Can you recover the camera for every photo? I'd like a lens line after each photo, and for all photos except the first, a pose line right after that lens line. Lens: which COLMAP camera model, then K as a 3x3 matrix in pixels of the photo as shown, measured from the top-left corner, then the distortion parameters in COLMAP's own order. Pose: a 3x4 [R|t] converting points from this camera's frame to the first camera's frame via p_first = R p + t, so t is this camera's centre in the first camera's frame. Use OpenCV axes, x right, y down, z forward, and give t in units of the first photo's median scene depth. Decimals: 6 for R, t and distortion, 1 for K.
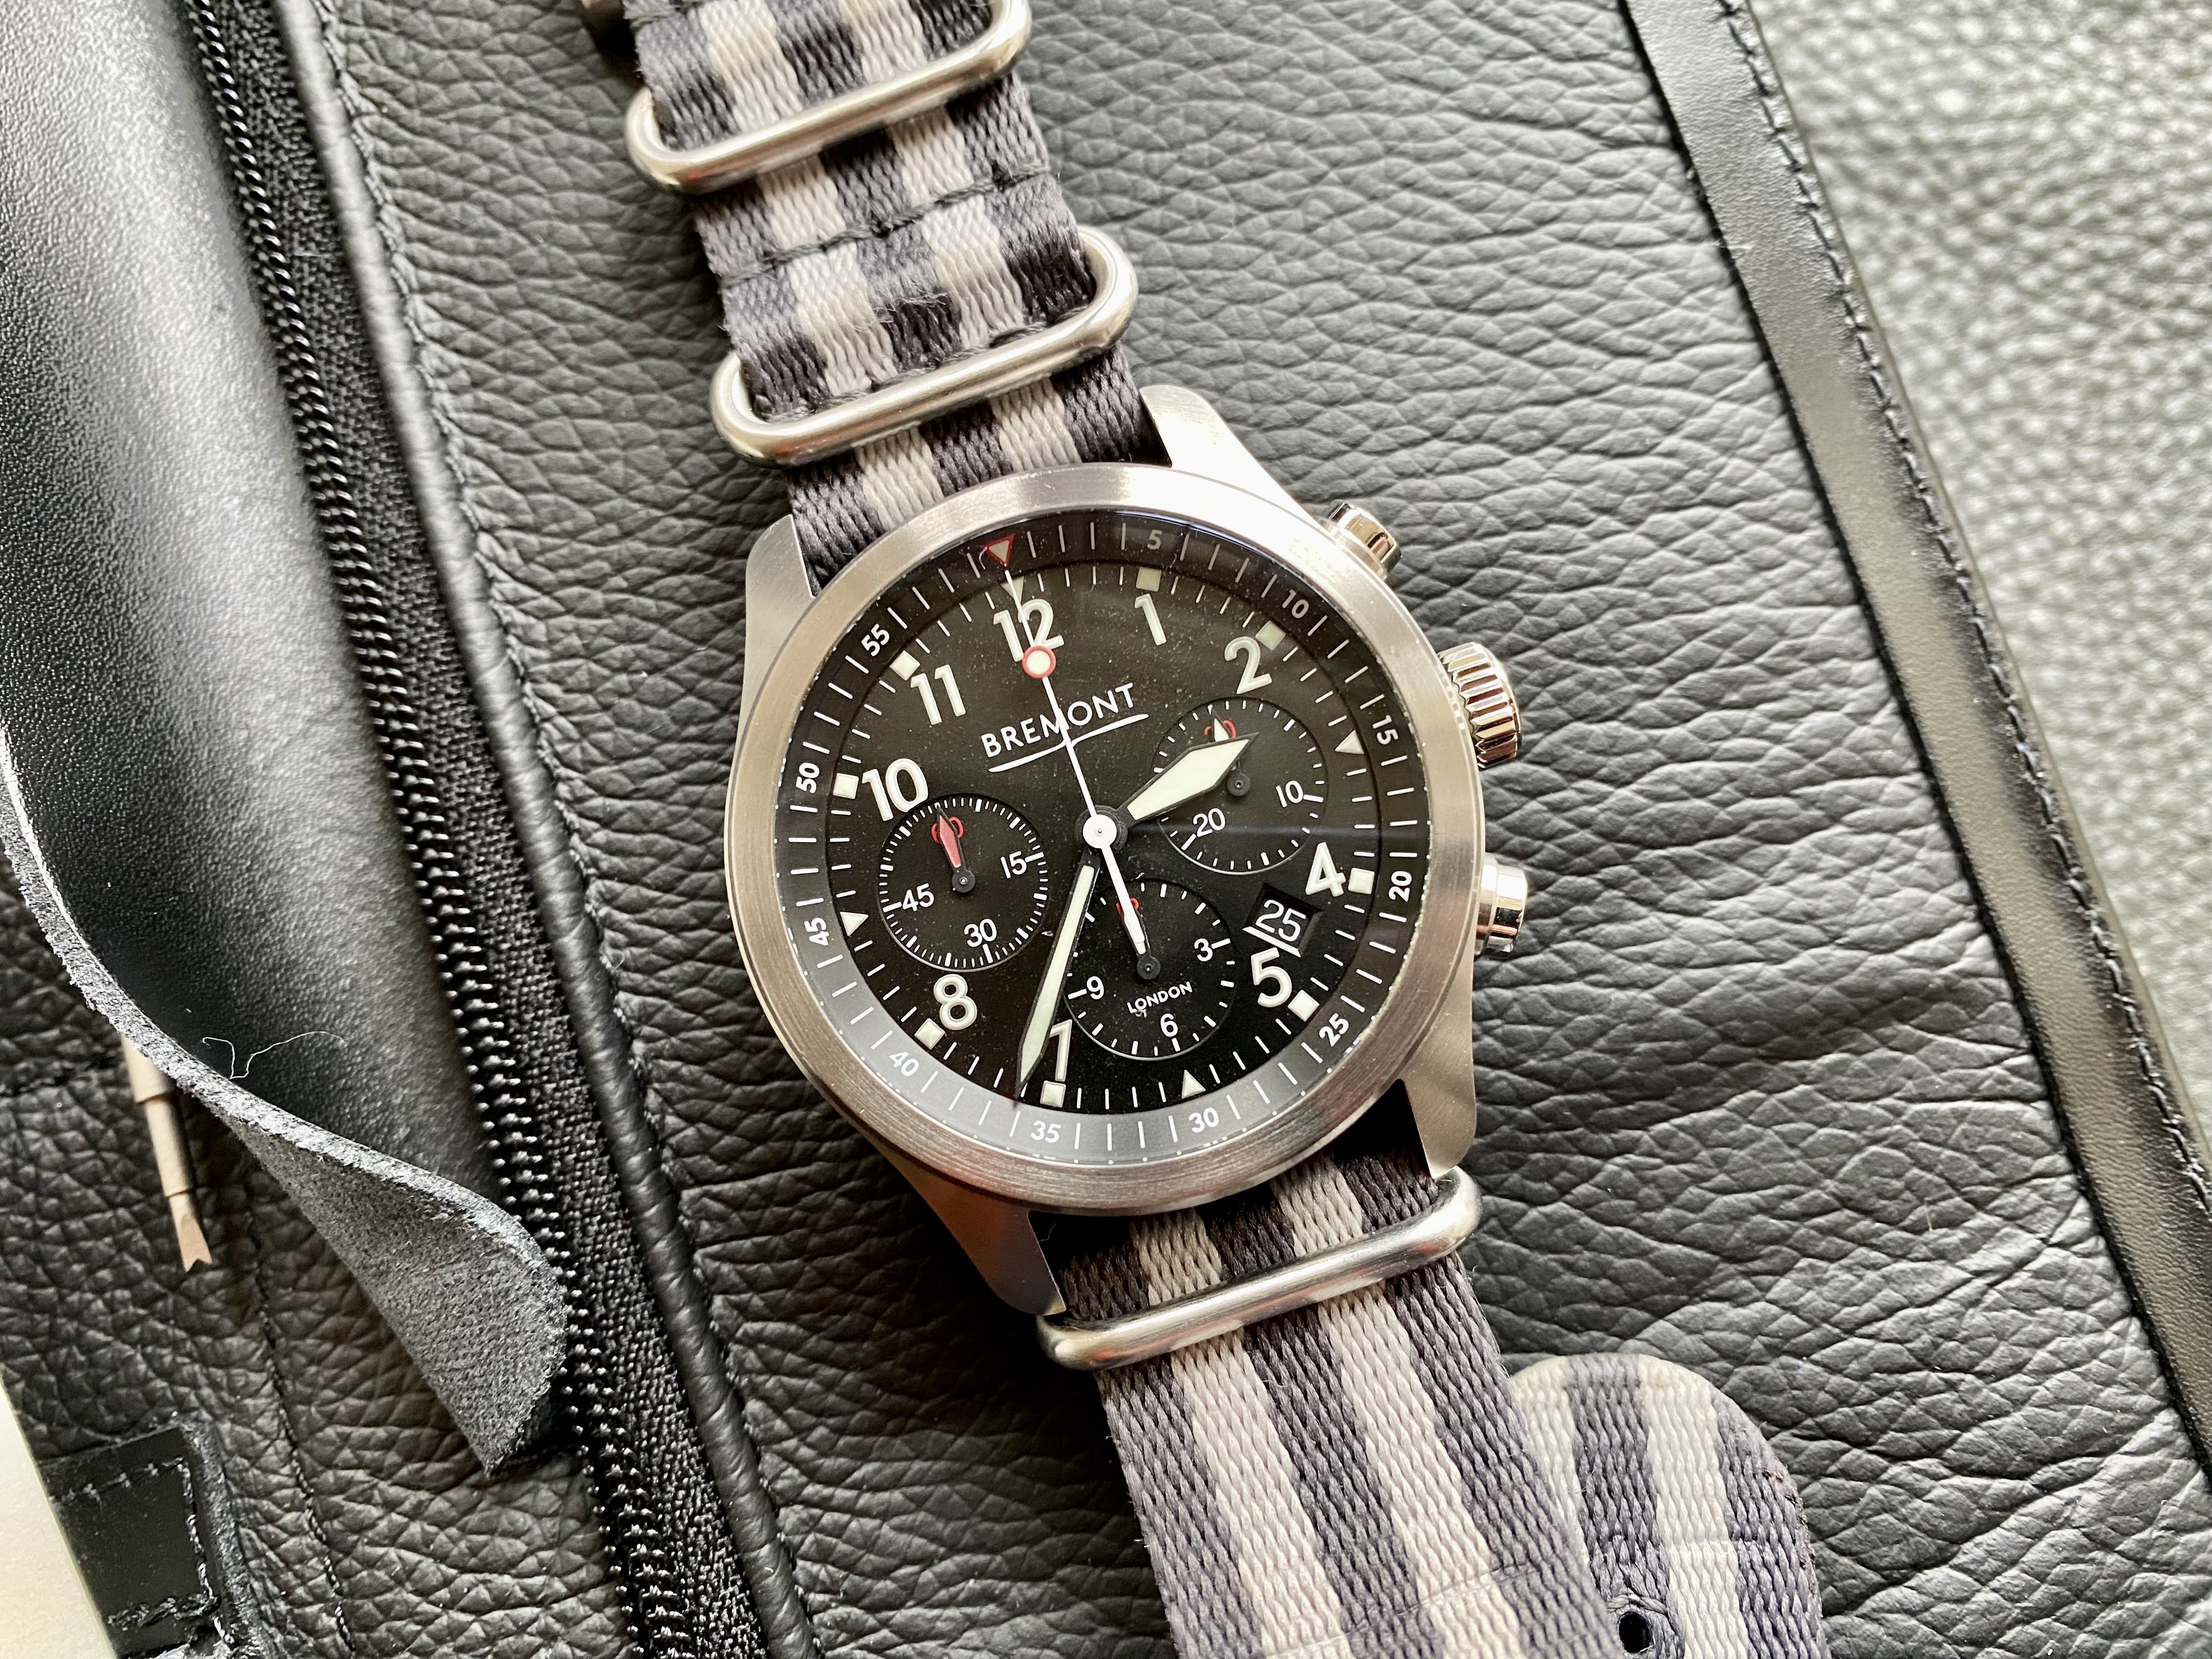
lens RADIAL K [[1705.1, 0, 1059.9], [0, 1705.1, 773.4], [0, 0, 1]] dist [-0.019512, 0.006286]
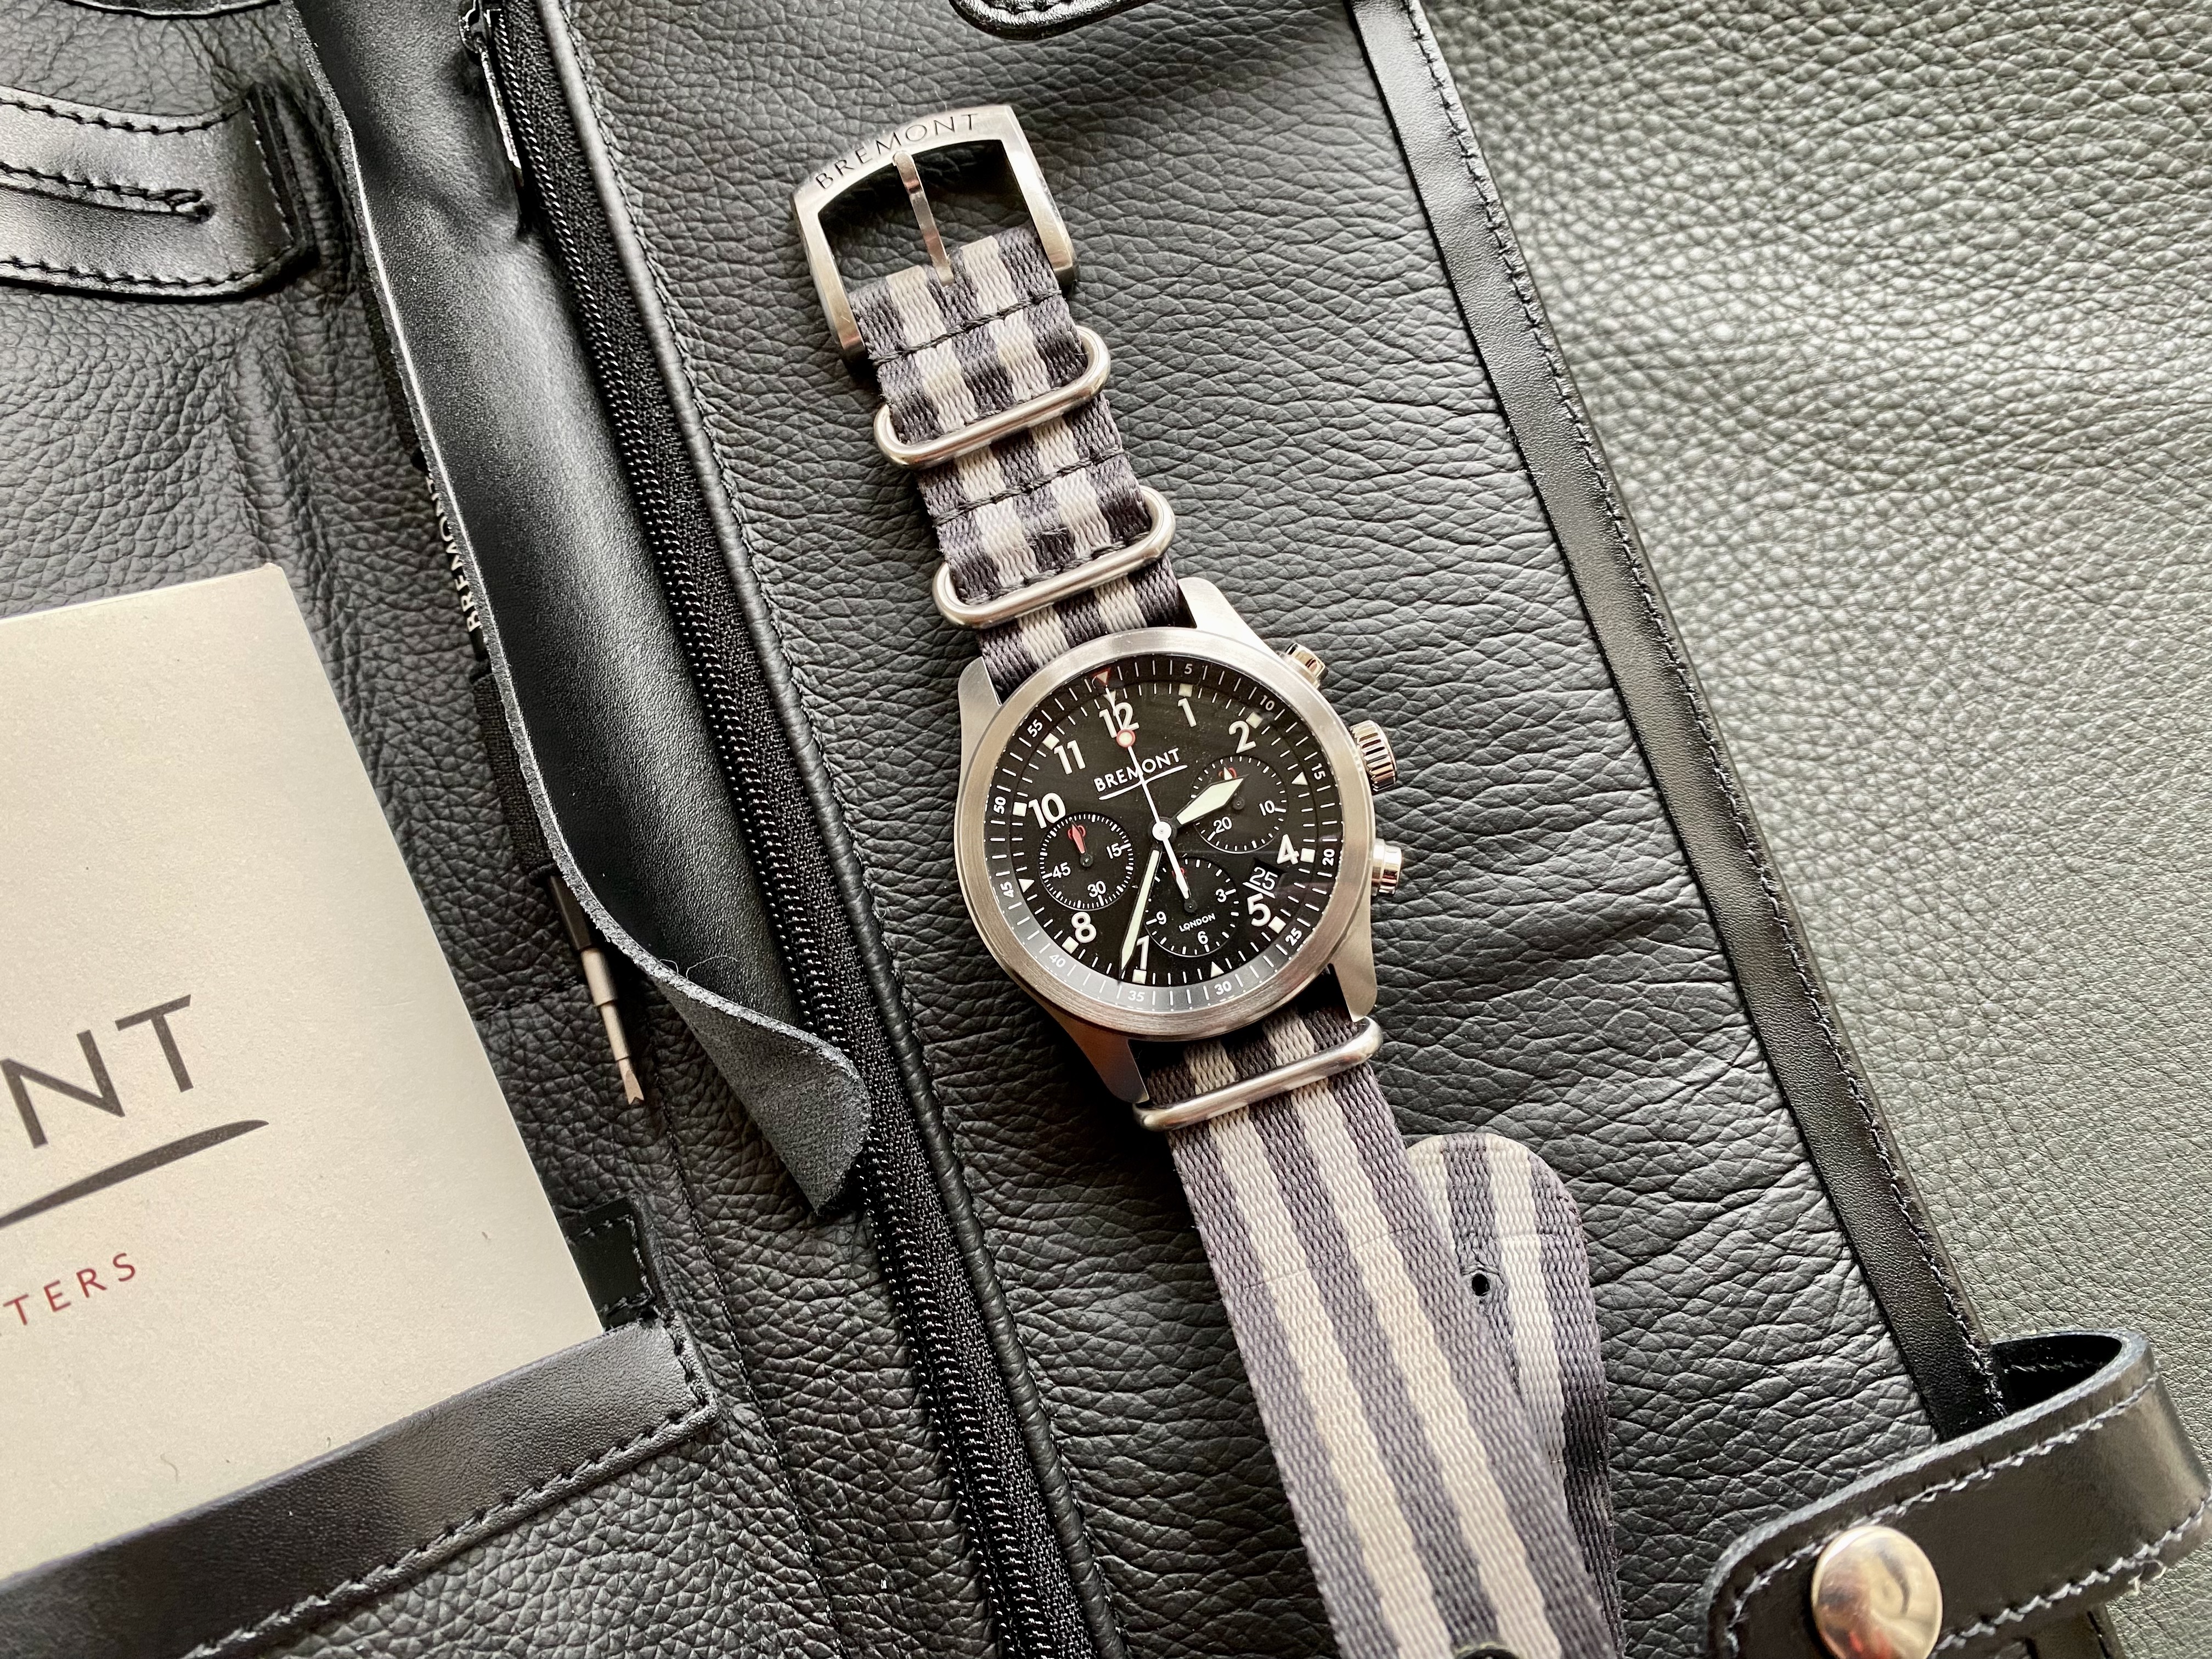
lens RADIAL K [[1705.1, 0, 1058.7], [0, 1705.1, 761.7], [0, 0, 1]] dist [-0.019512, 0.006286]
pose [[0.999233, -0.023822, -0.031072, -0.025589], [0.023158, 0.999499, -0.021579, -0.002783], [0.031570, 0.020843, 0.999284, -0.742797]]
